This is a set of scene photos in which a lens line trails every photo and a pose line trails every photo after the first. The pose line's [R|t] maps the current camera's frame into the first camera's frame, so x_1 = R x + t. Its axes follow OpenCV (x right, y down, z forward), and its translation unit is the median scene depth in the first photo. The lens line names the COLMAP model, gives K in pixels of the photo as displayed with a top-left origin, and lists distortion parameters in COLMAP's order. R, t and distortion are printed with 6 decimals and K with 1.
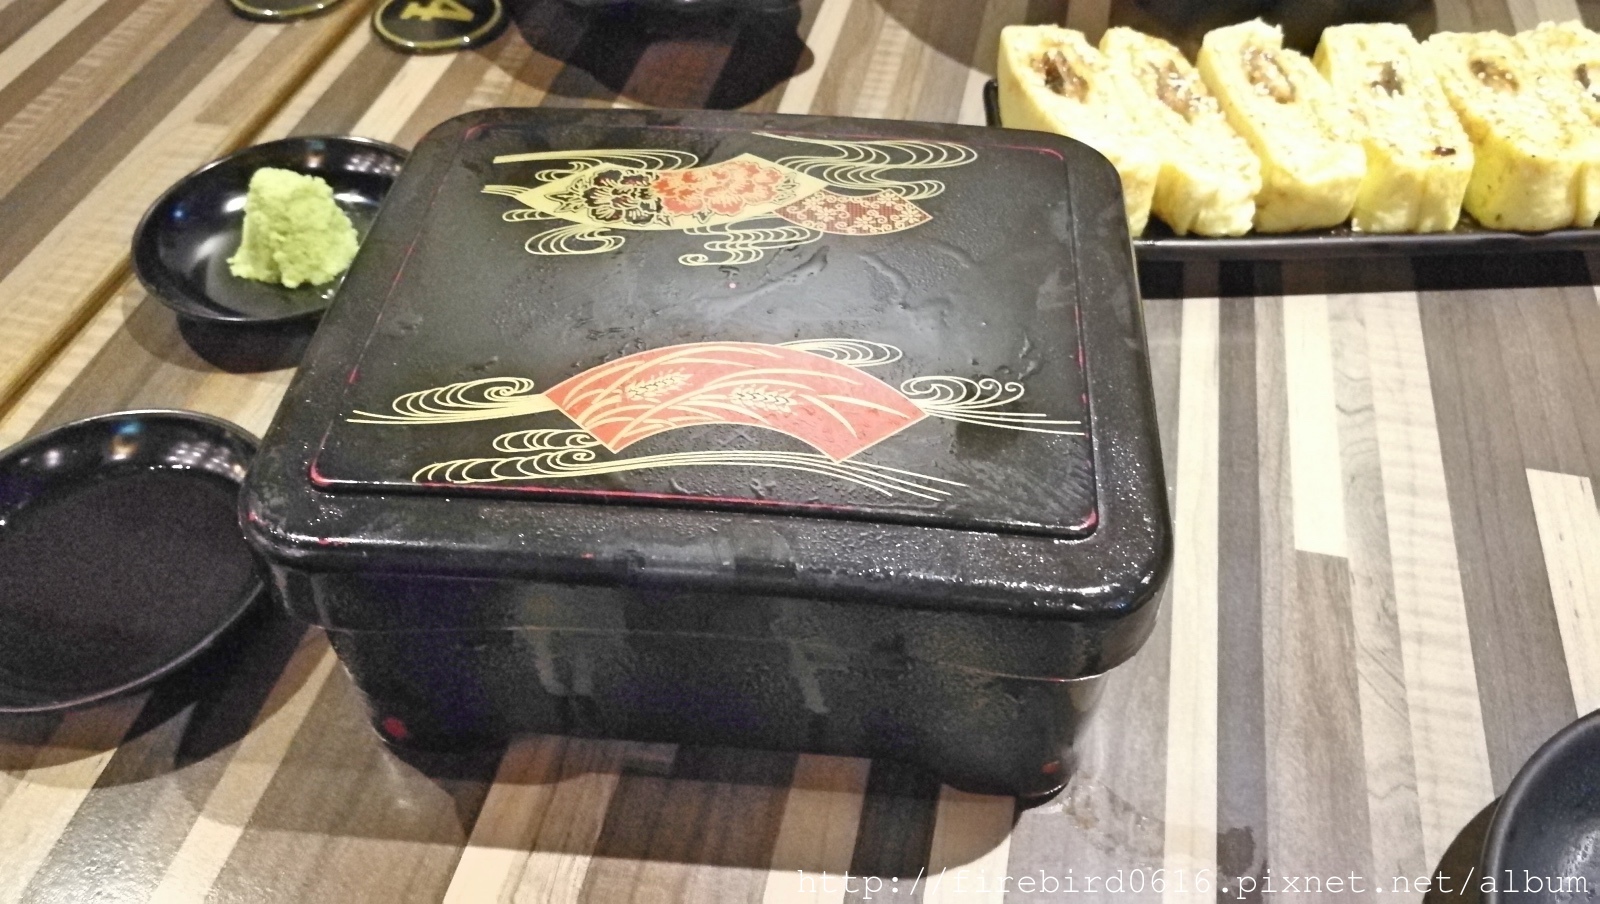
lens RADIAL K [[1289.7, 0, 800.0], [0, 1289.7, 452.0], [0, 0, 1]] dist [0.005365, -0.050599]
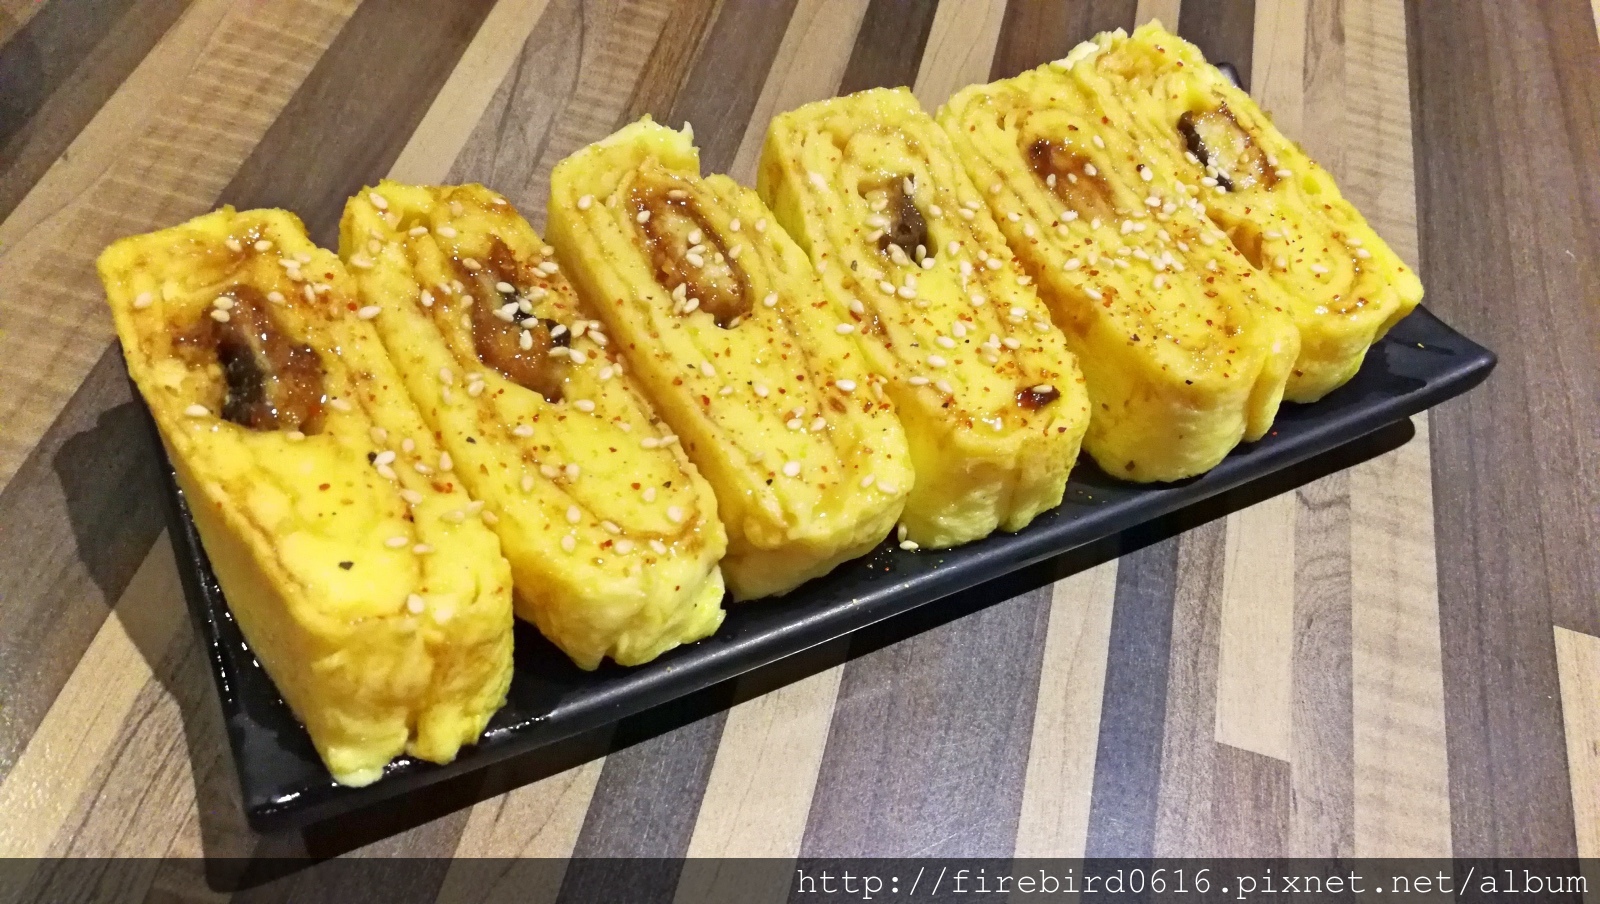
lens RADIAL K [[1289.7, 0, 800.0], [0, 1289.7, 452.0], [0, 0, 1]] dist [0.005365, -0.050599]
pose [[0.903819, -0.255470, 0.343287, 0.213431], [0.190766, 0.958655, 0.211163, -0.322456], [-0.383039, -0.125365, 0.915185, 0.521318]]
